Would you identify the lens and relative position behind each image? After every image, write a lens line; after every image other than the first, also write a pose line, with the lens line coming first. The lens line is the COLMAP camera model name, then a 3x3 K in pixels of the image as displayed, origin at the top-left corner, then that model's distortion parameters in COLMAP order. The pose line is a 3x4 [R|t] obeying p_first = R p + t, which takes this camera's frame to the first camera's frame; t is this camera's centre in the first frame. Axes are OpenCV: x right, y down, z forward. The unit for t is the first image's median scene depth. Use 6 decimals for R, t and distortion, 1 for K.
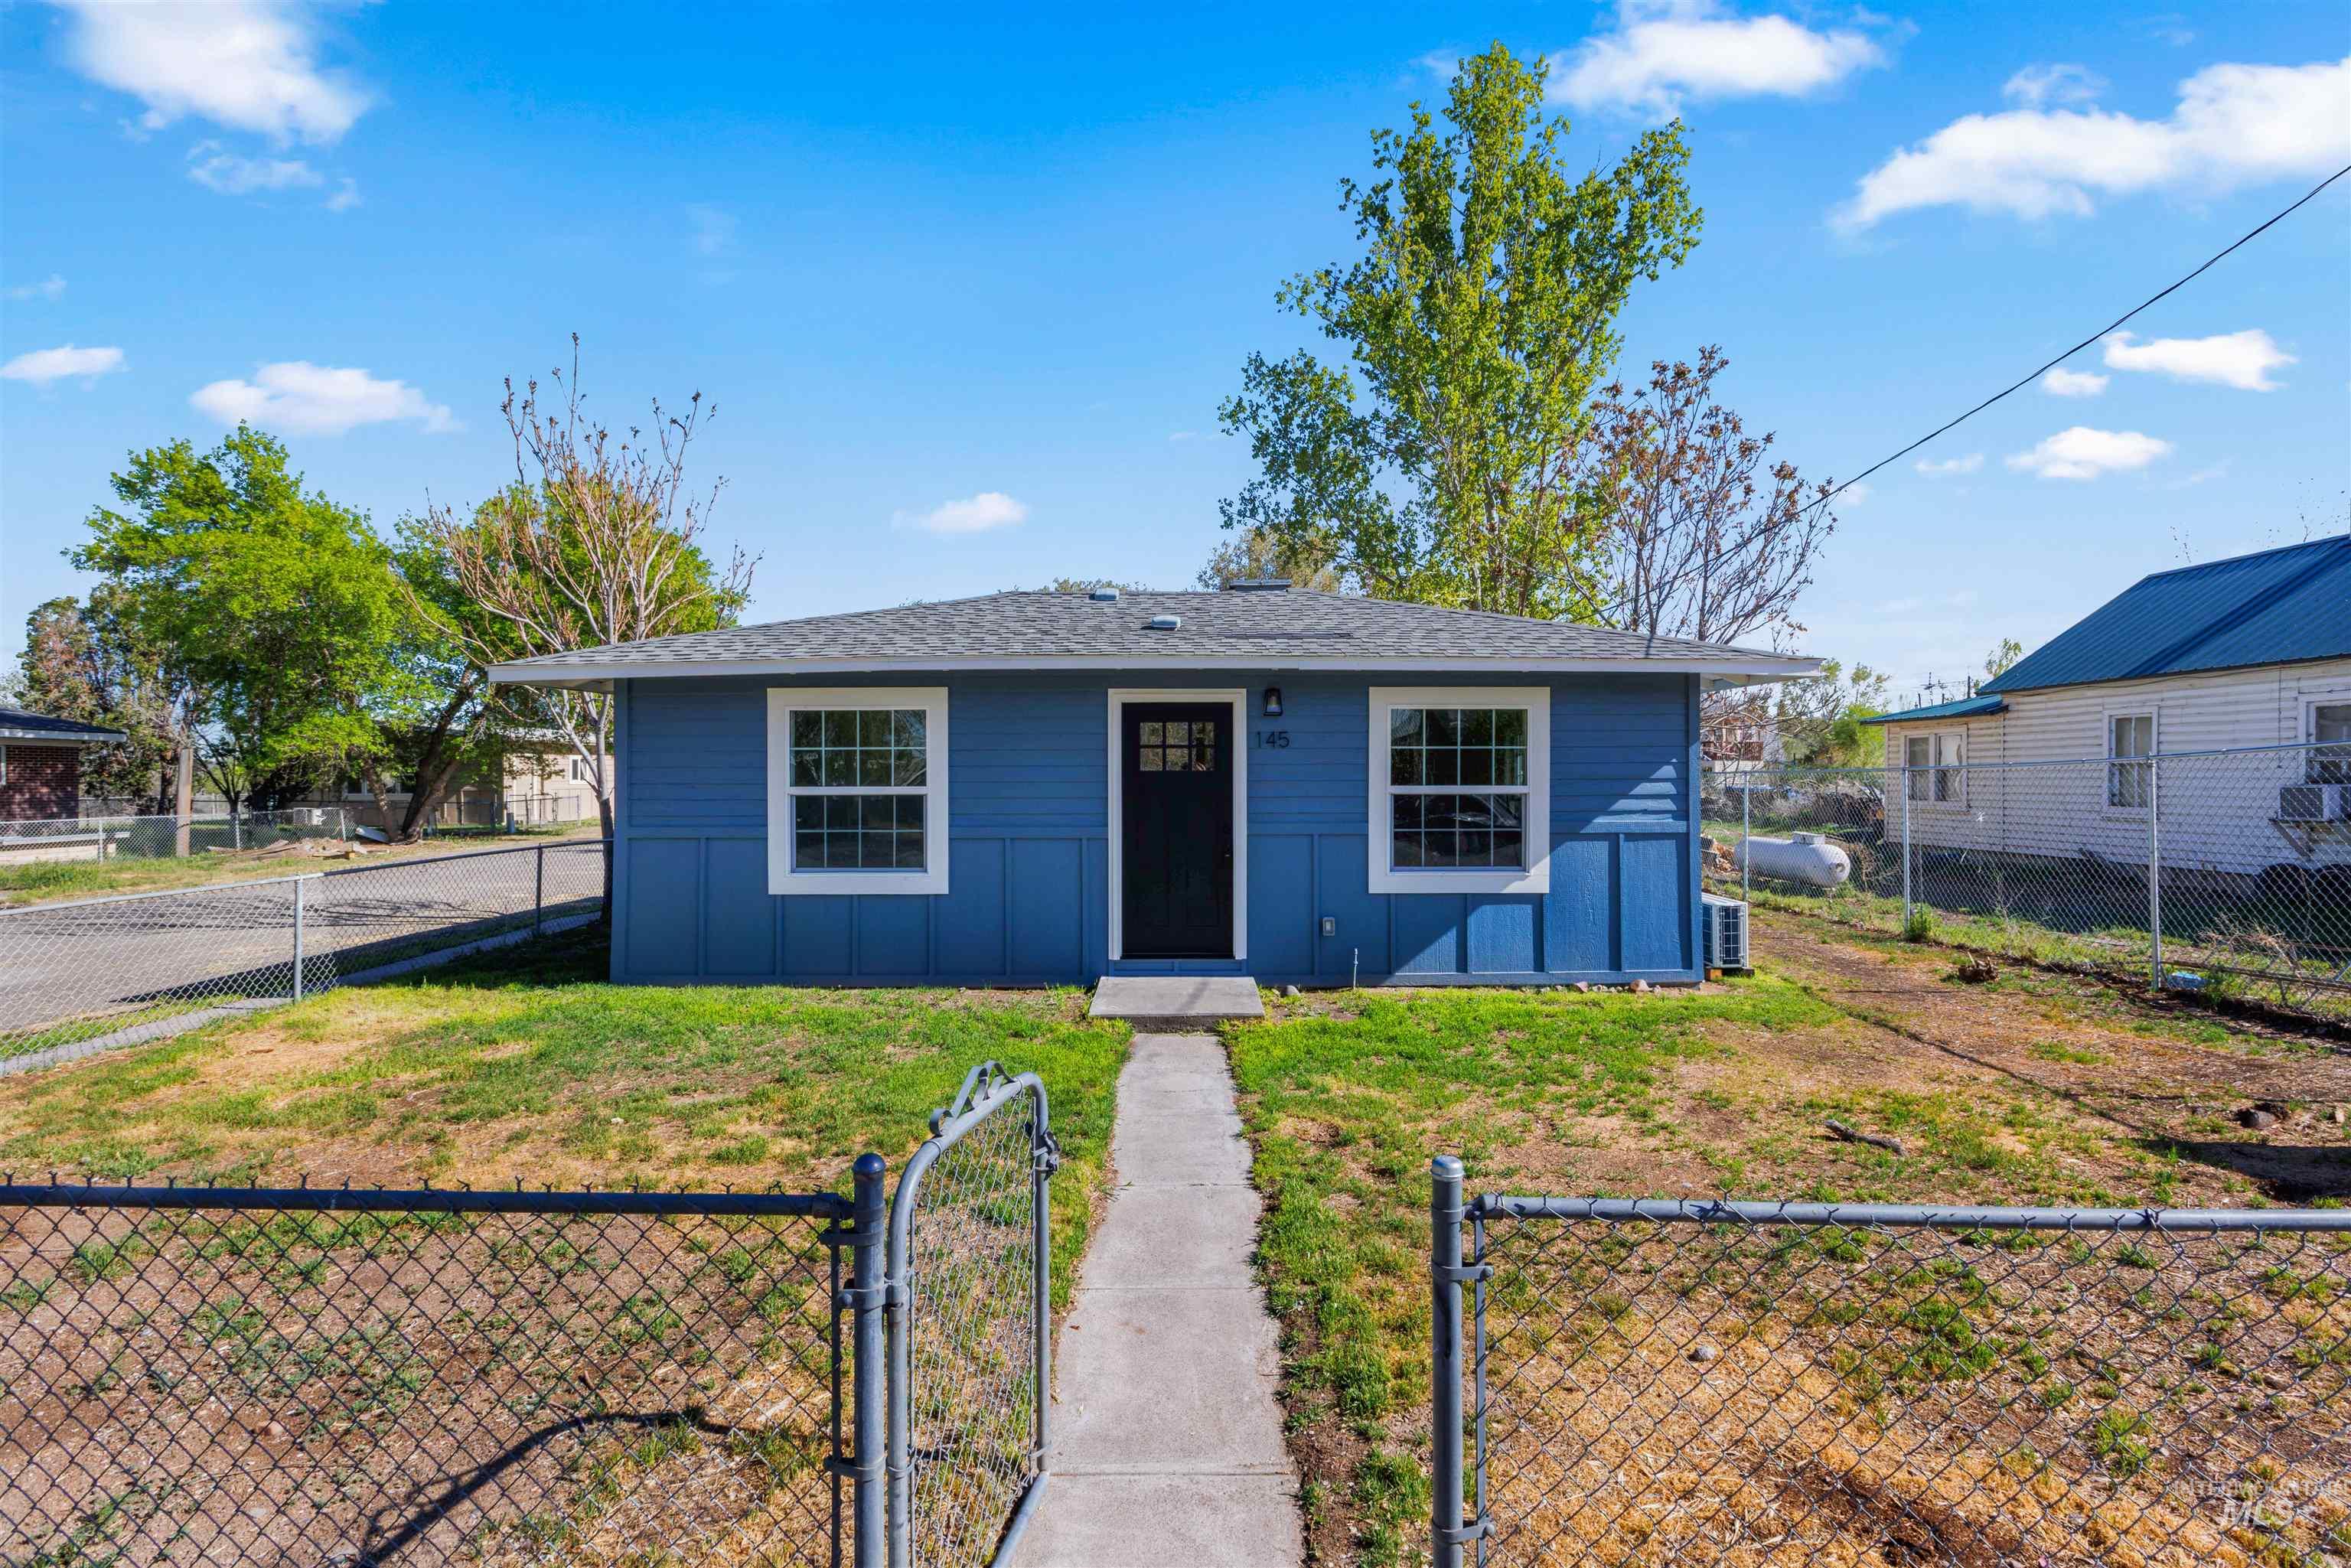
lens RADIAL K [[1066.6, 0, 1194.9], [0, 1066.6, 784.2], [0, 0, 1]] dist [0.003743, -0.000665]
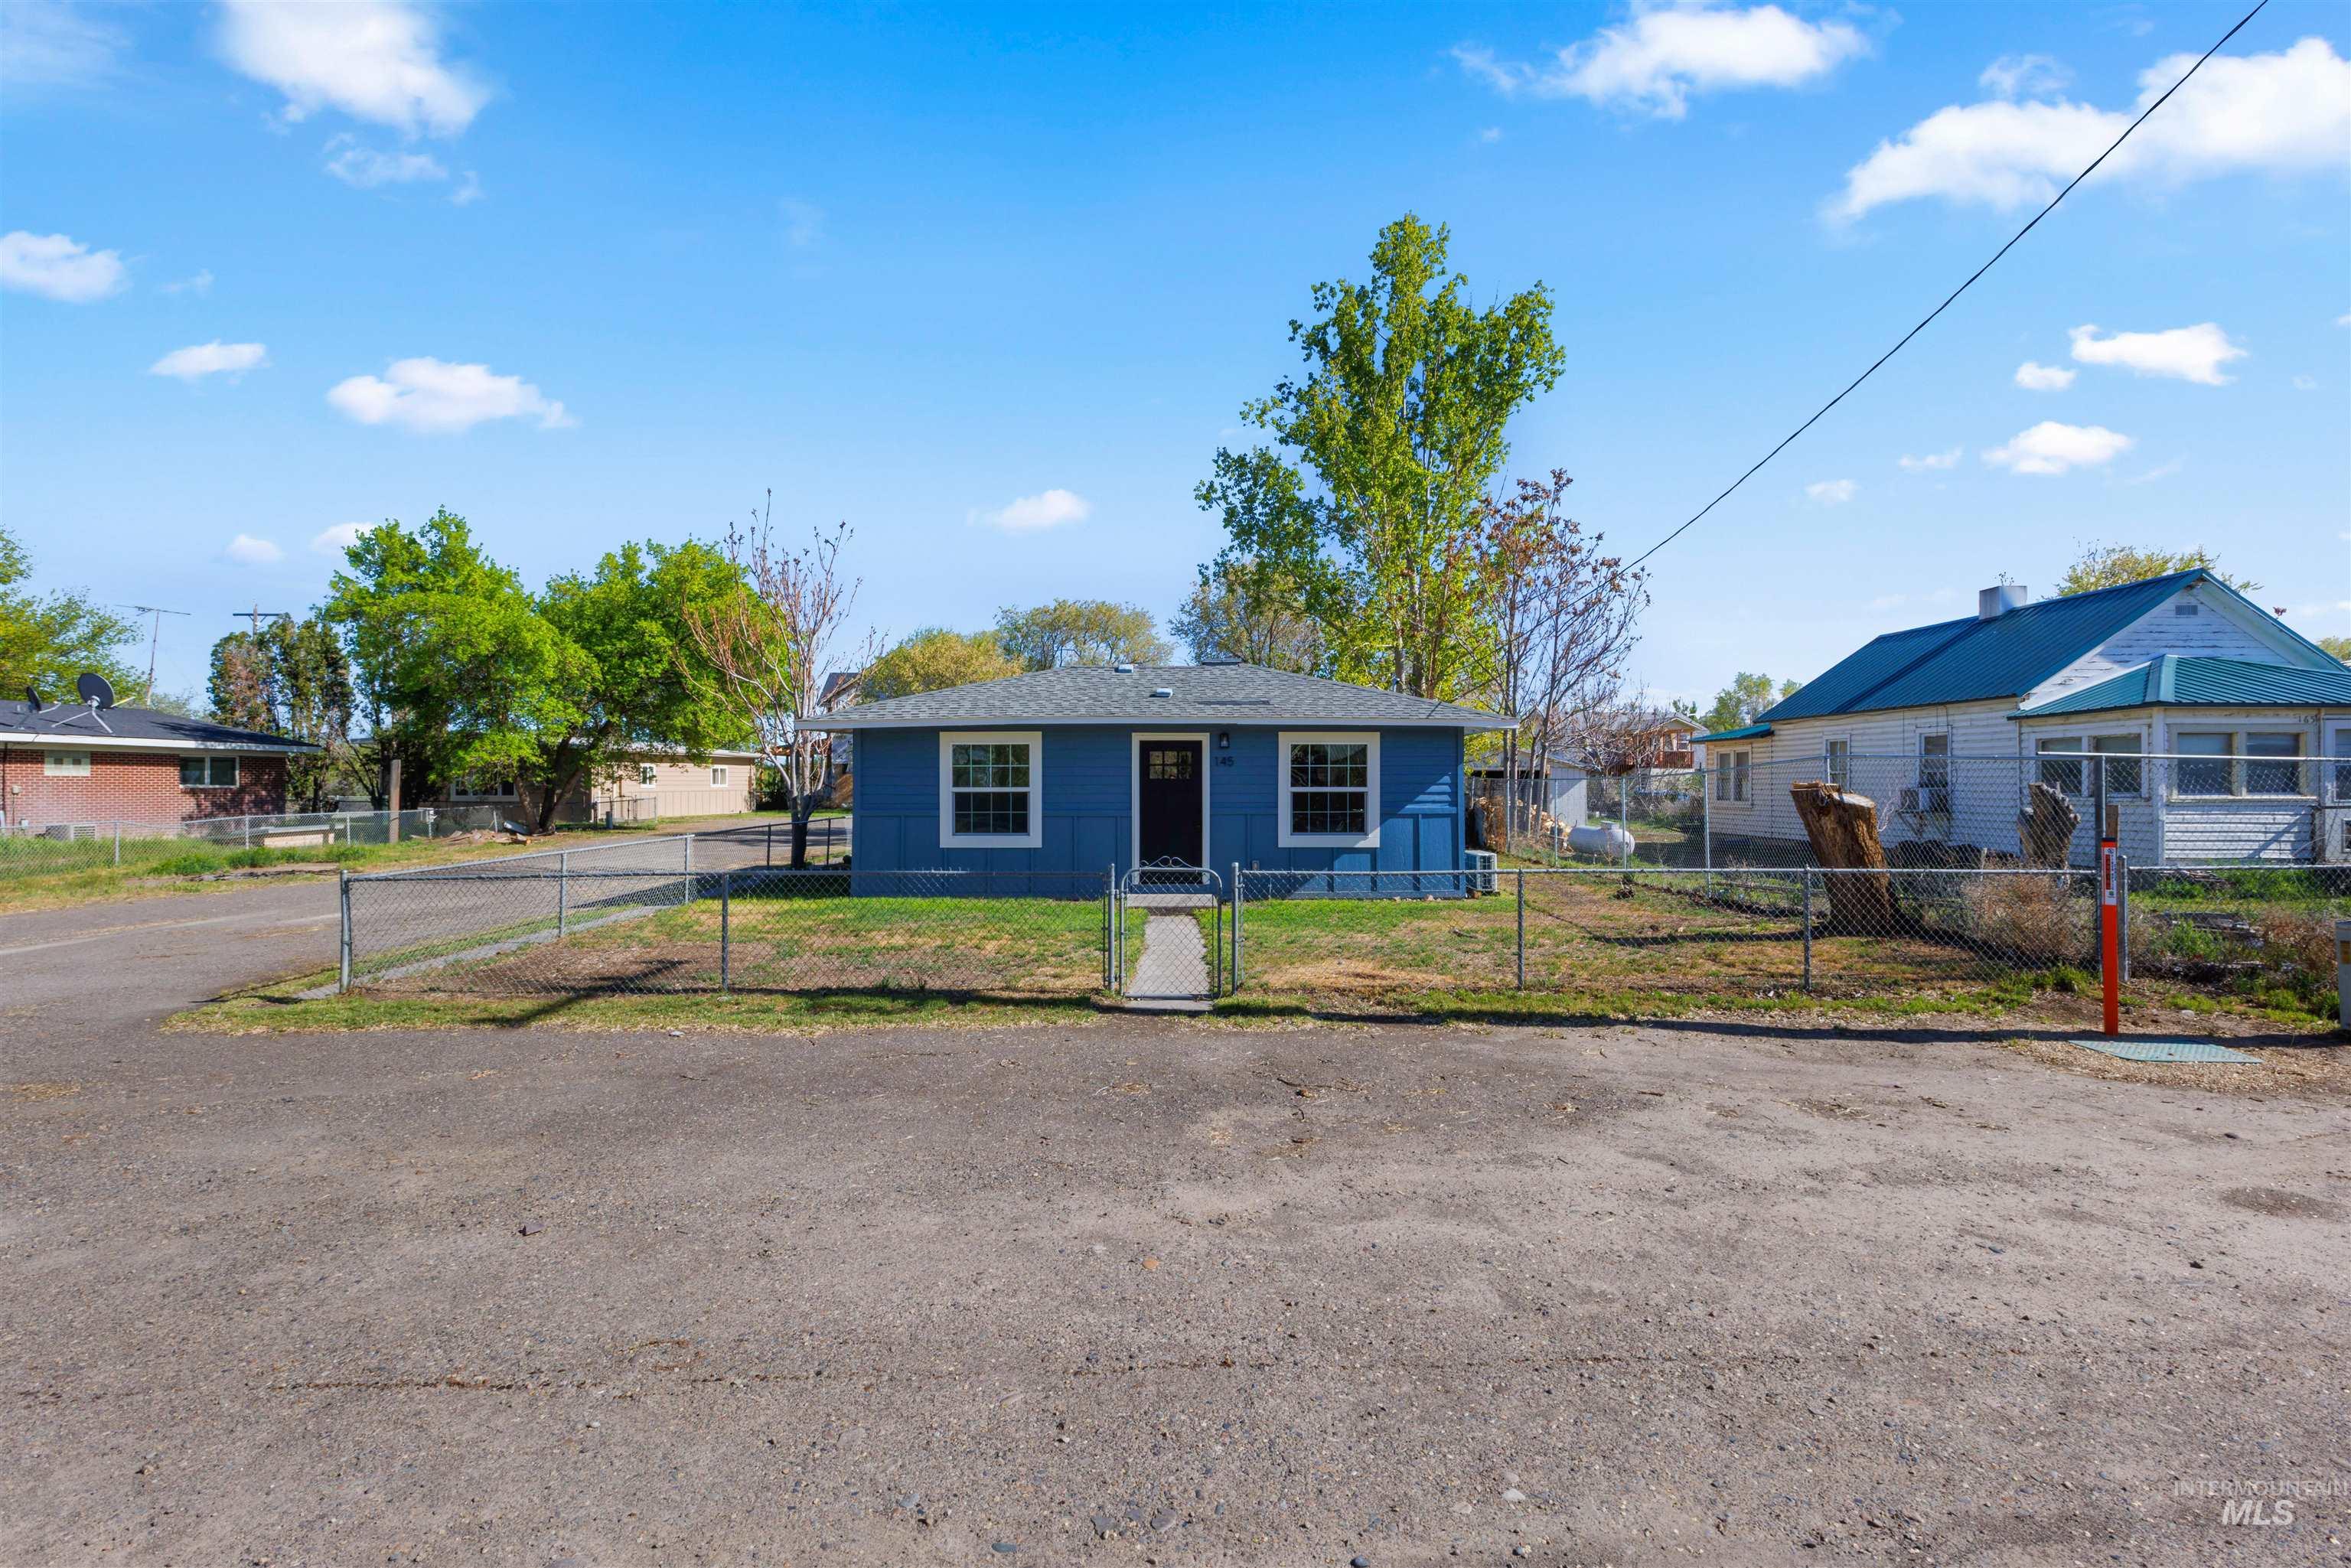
lens RADIAL K [[1066.6, 0, 1173.7], [0, 1066.6, 795.9], [0, 0, 1]] dist [0.003743, -0.000665]
pose [[0.999994, -0.002761, -0.002150, -0.008164], [0.002787, 0.999919, 0.012451, -0.007047], [0.002116, -0.012457, 0.999920, -0.774674]]
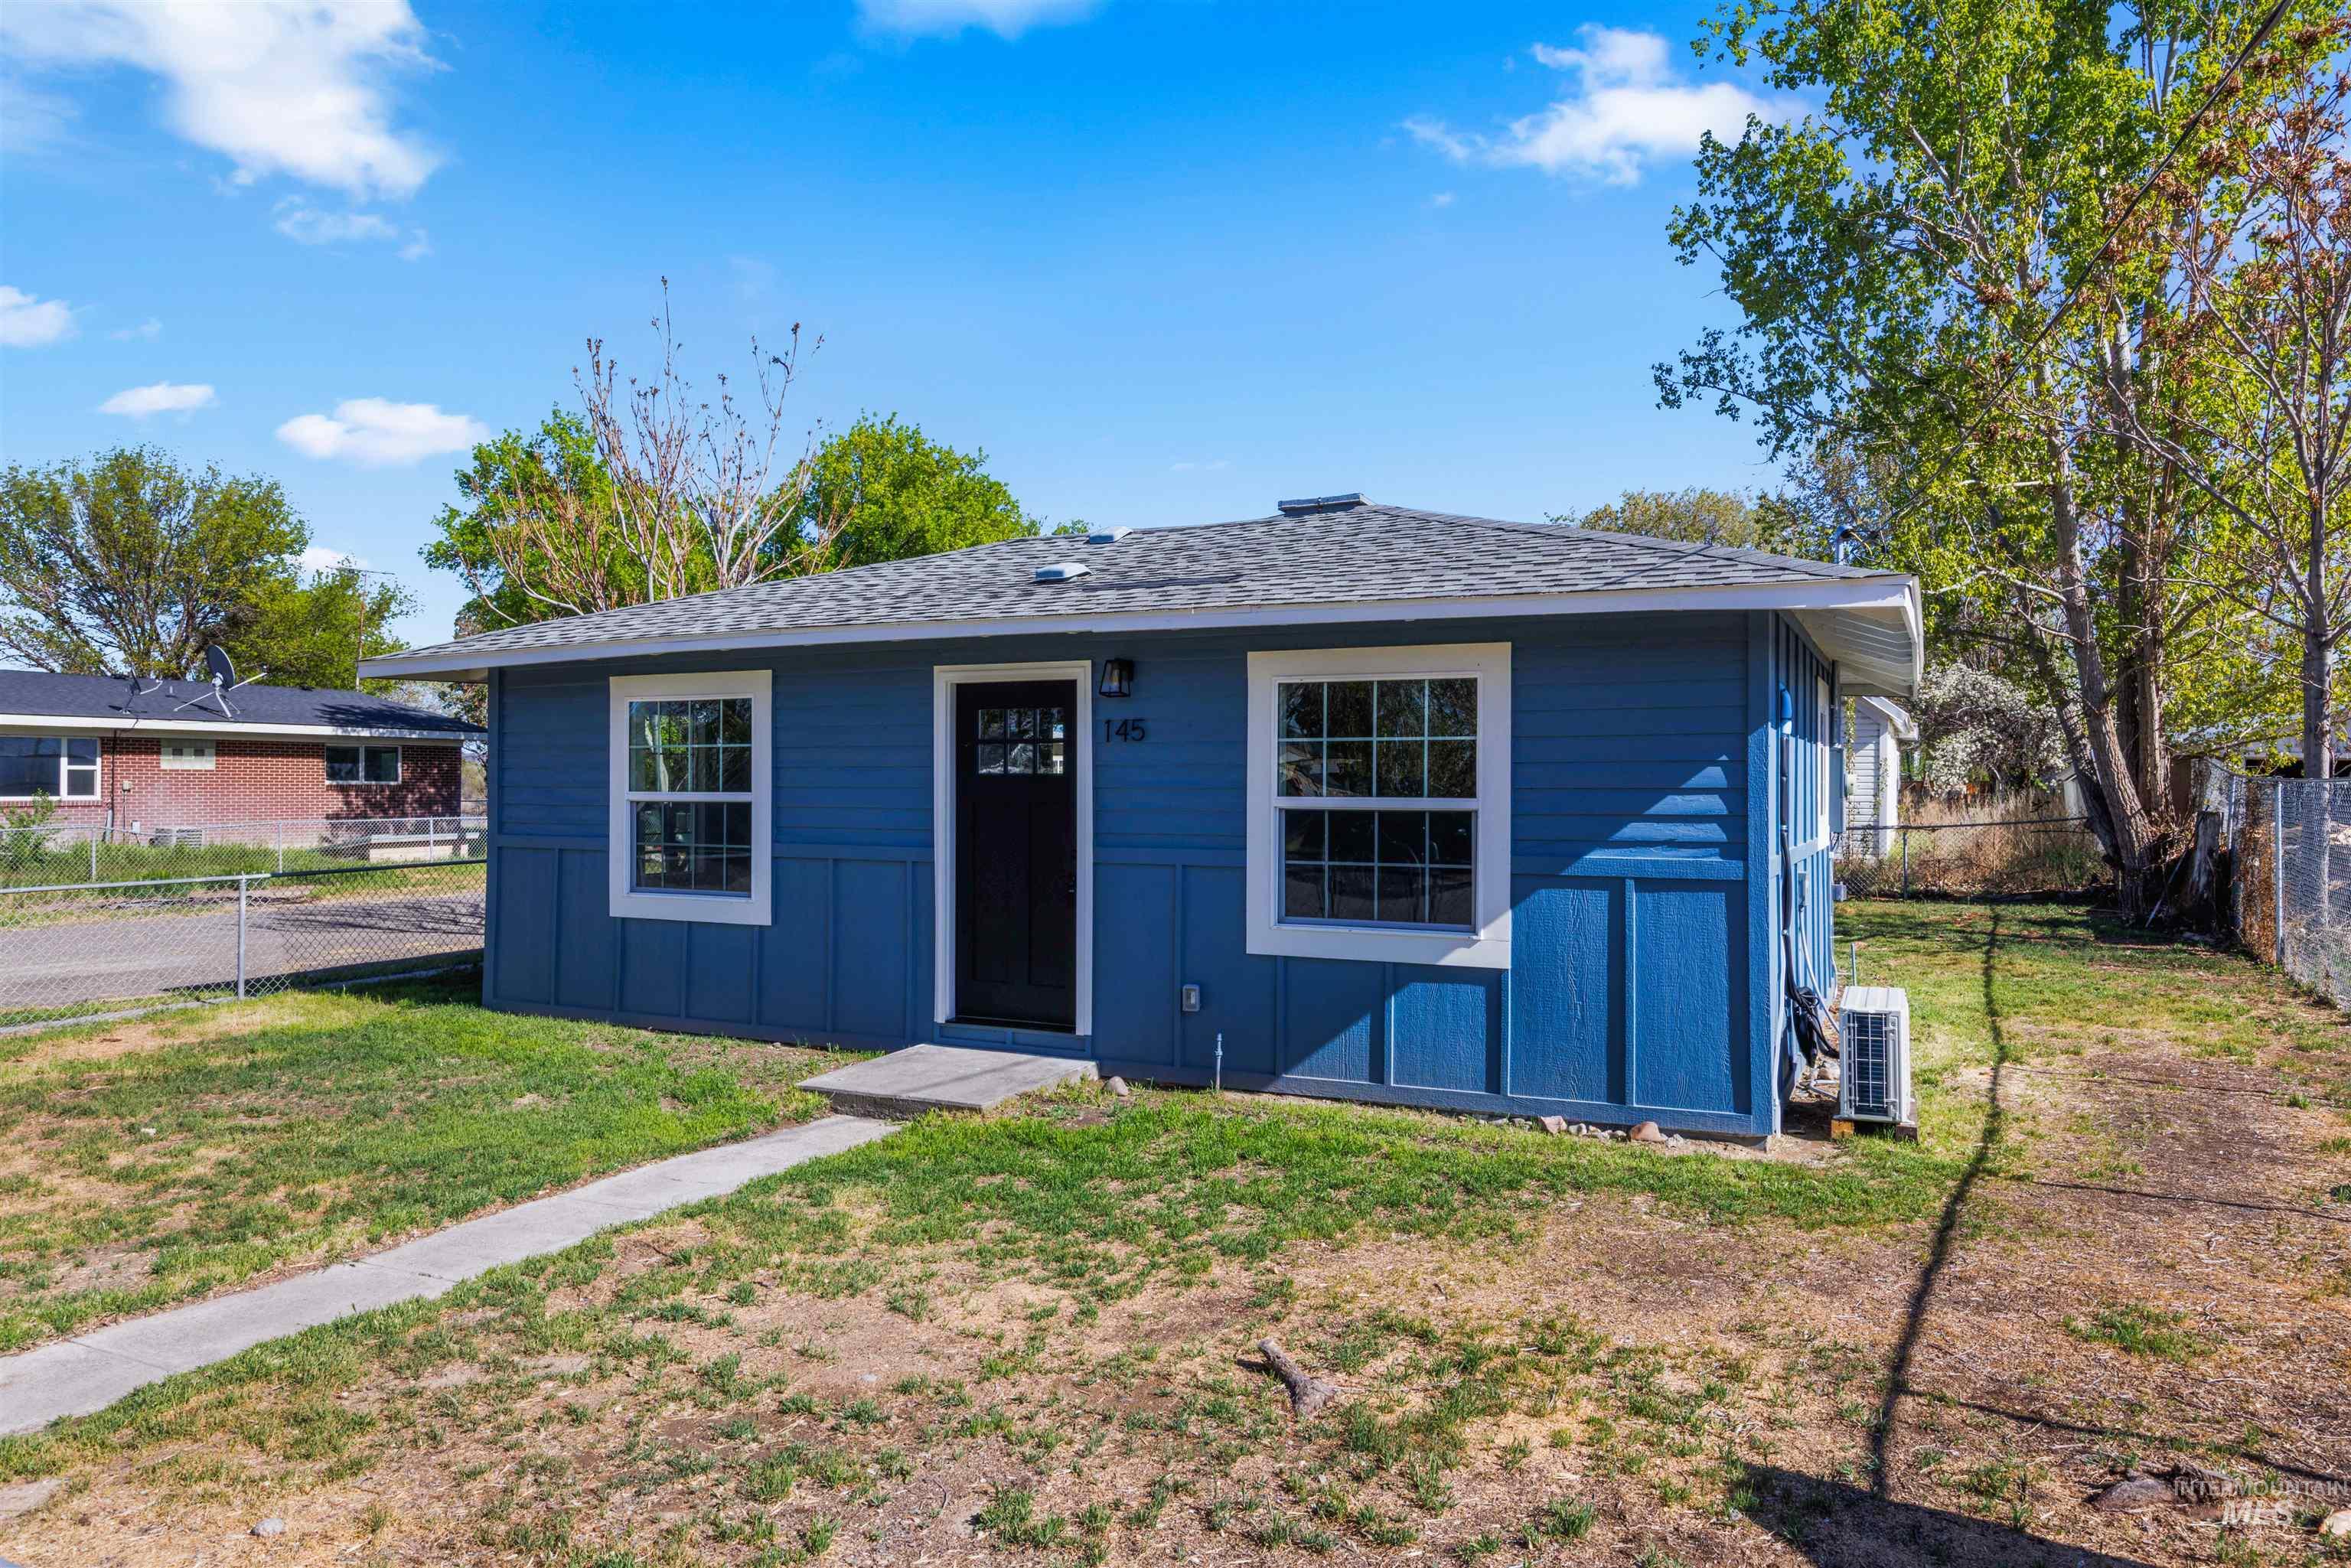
lens RADIAL K [[1526.9, 0, 1153.4], [0, 1526.9, 774.7], [0, 0, 1]] dist [-0.000664, -0.005702]
pose [[0.887649, 0.000109, -0.460521, 0.554026], [-0.003318, 0.999976, -0.006159, -0.006236], [0.460509, 0.006995, 0.887627, 0.102753]]
